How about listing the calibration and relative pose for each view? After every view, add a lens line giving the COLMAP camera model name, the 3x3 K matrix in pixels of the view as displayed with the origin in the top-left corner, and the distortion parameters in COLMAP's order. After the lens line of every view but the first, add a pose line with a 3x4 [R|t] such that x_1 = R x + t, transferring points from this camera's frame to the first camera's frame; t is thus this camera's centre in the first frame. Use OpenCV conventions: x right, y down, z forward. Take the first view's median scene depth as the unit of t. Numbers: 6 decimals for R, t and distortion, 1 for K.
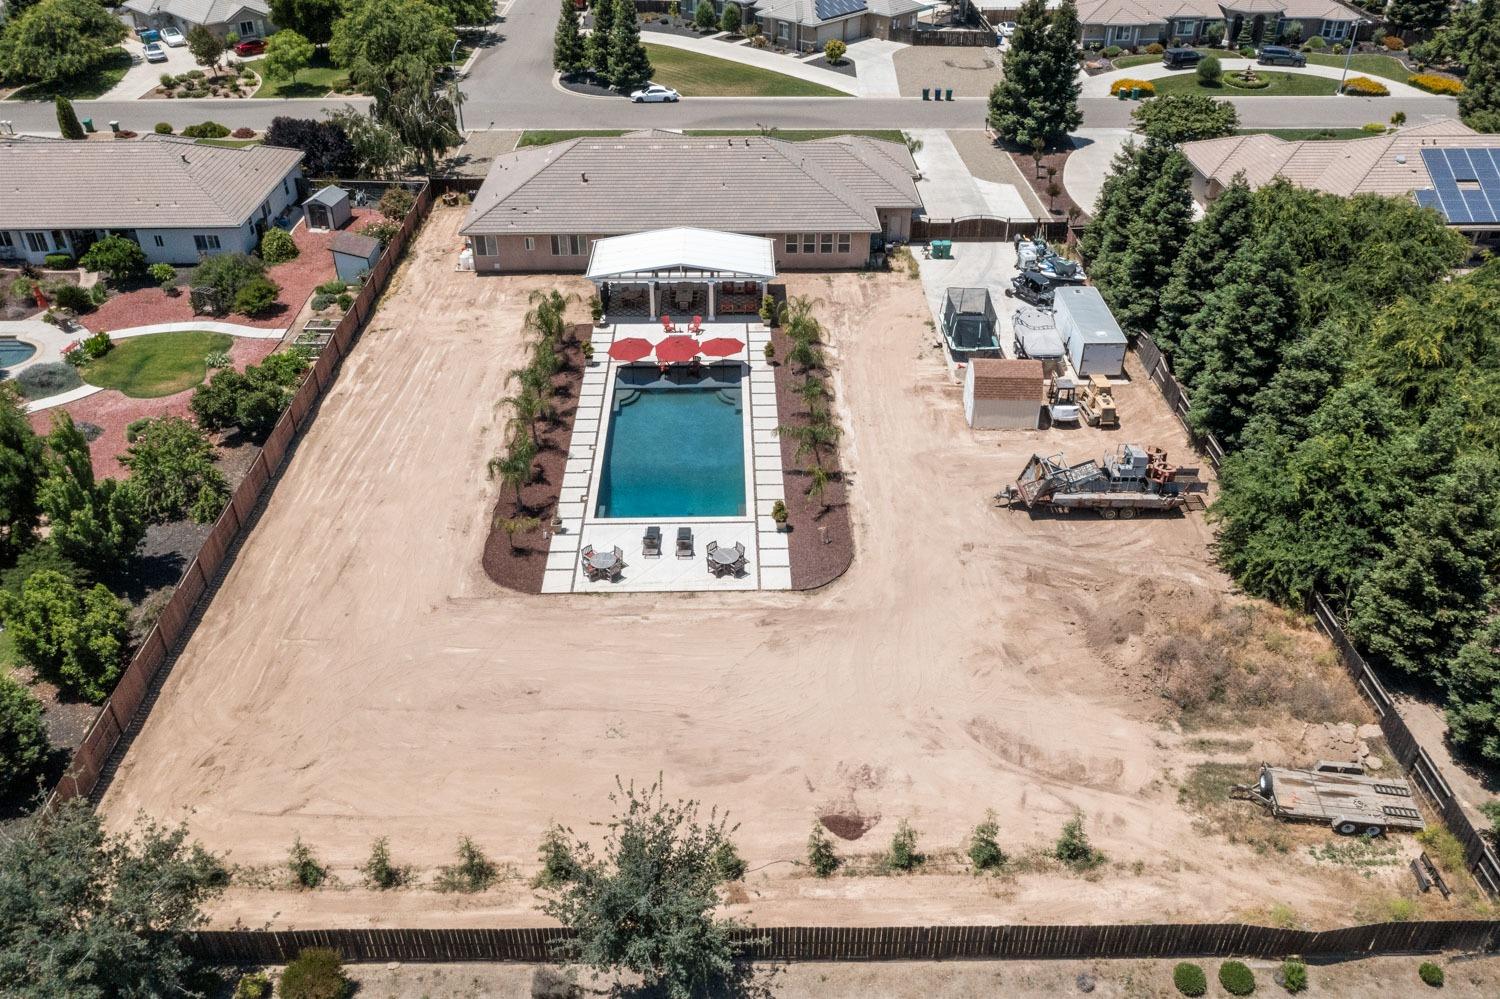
lens RADIAL K [[1194.3, 0, 760.7], [0, 1194.3, 498.6], [0, 0, 1]] dist [-0.011972, 0.002857]
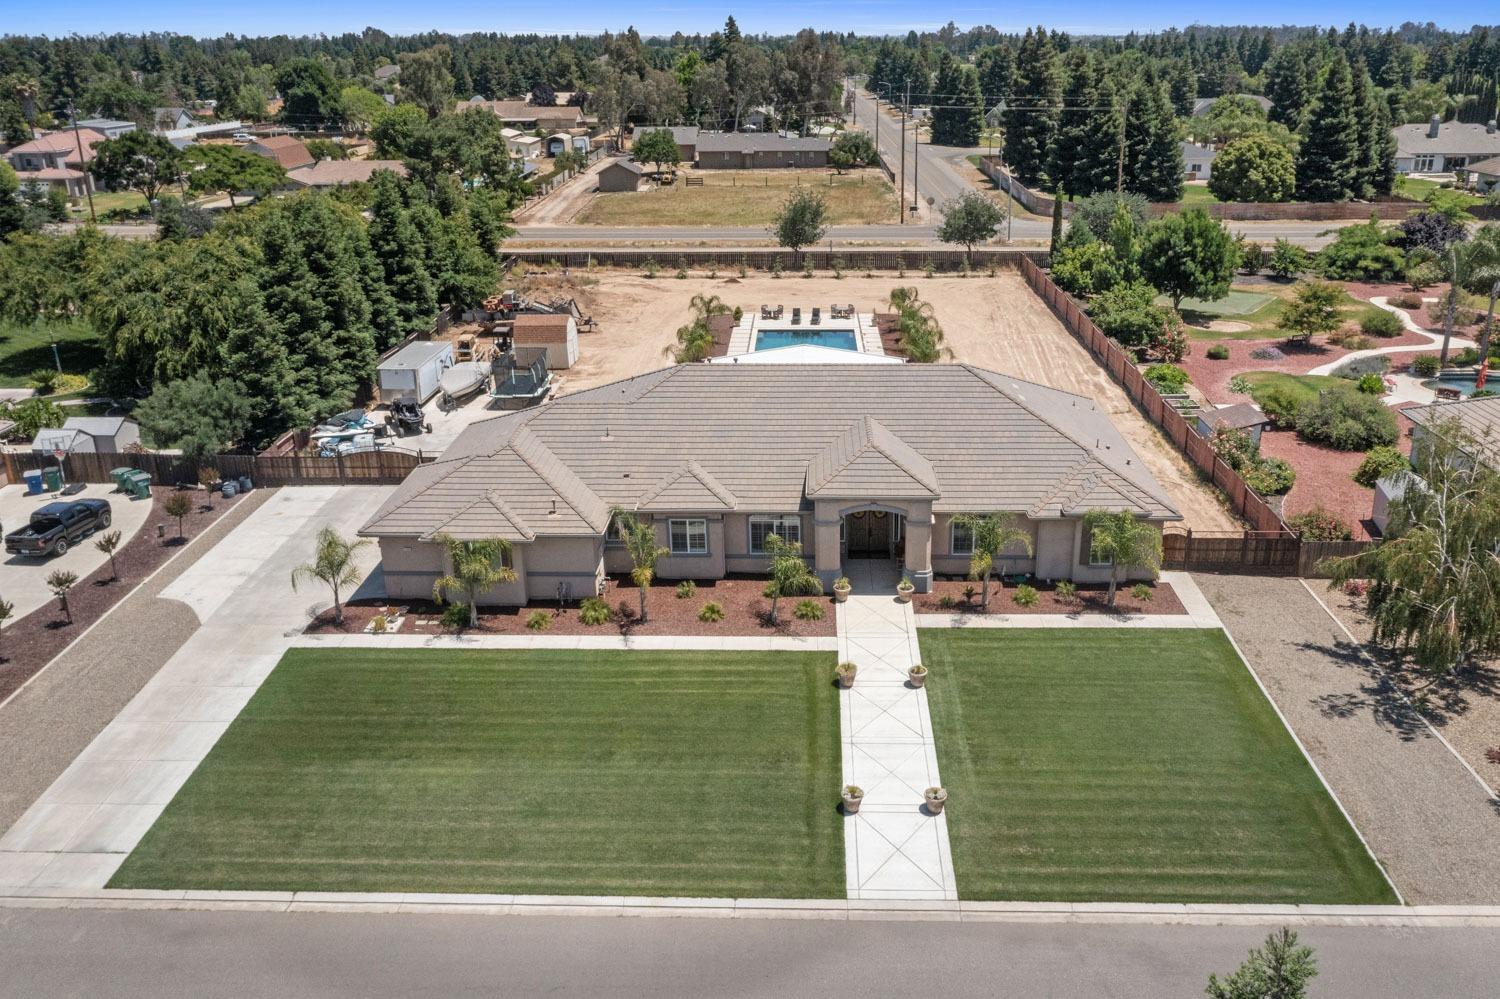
lens RADIAL K [[1199.6, 0, 771.5], [0, 1199.6, 533.0], [0, 0, 1]] dist [-0.007769, 0.004608]
pose [[-0.998398, -0.015002, 0.054551, -0.088665], [0.037330, 0.549861, 0.834421, -0.839631], [-0.042513, 0.835121, -0.548421, 1.519693]]
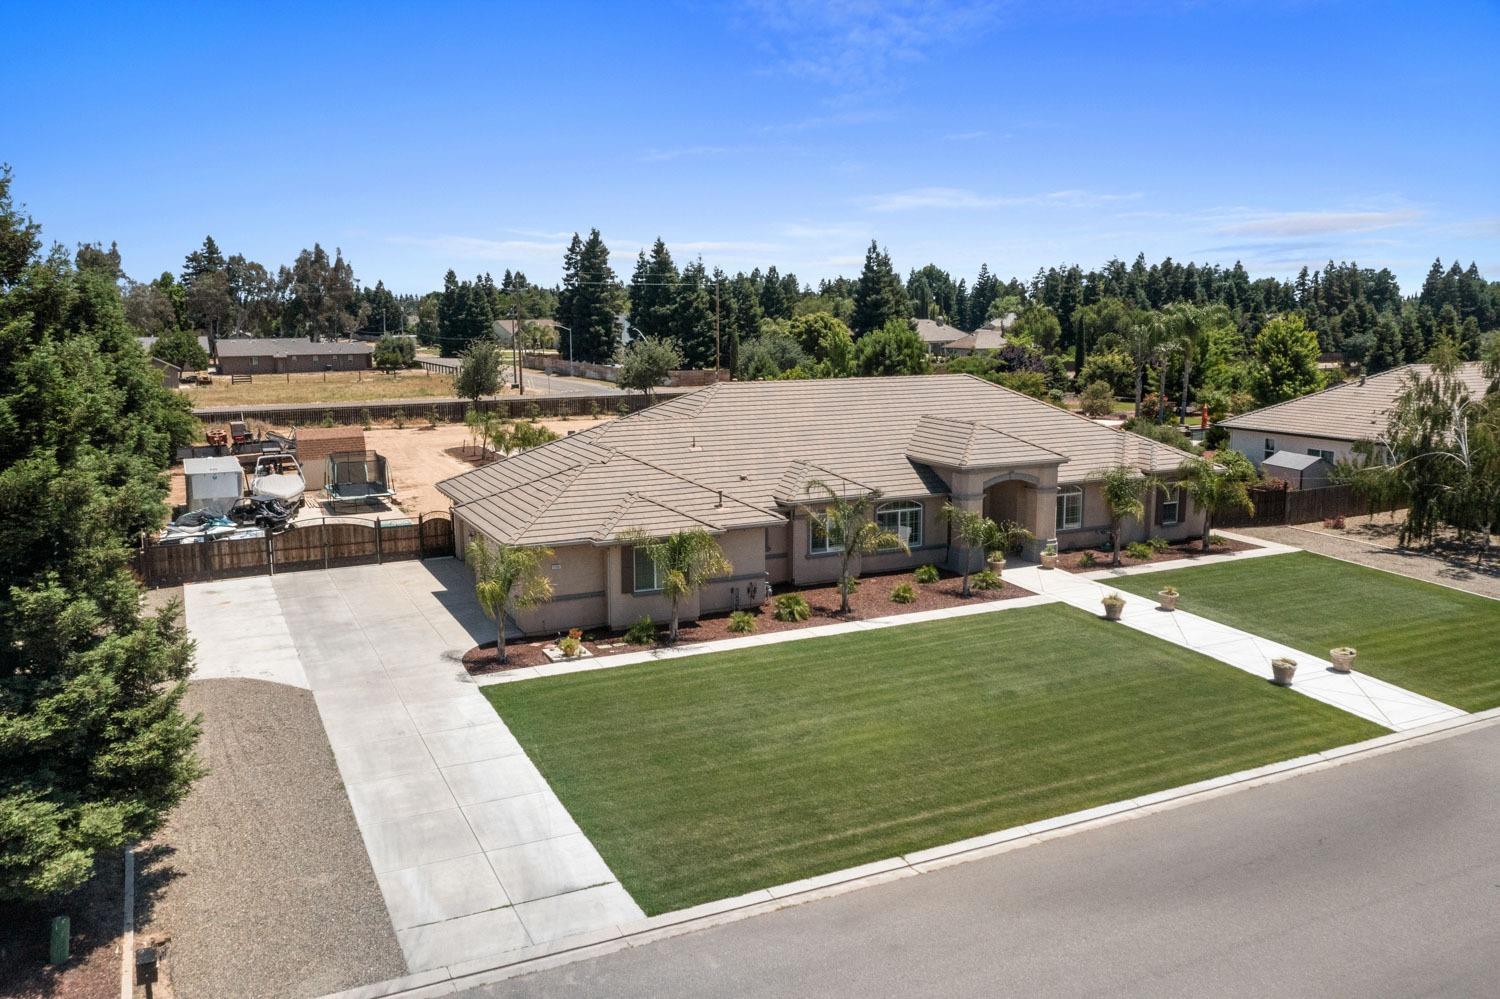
lens RADIAL K [[1194.3, 0, 760.7], [0, 1194.3, 498.6], [0, 0, 1]] dist [-0.011972, 0.002857]
pose [[-0.906686, 0.069205, -0.416091, 0.243486], [-0.234261, 0.737714, 0.633166, -0.686046], [0.350774, 0.671557, -0.652663, 1.527882]]
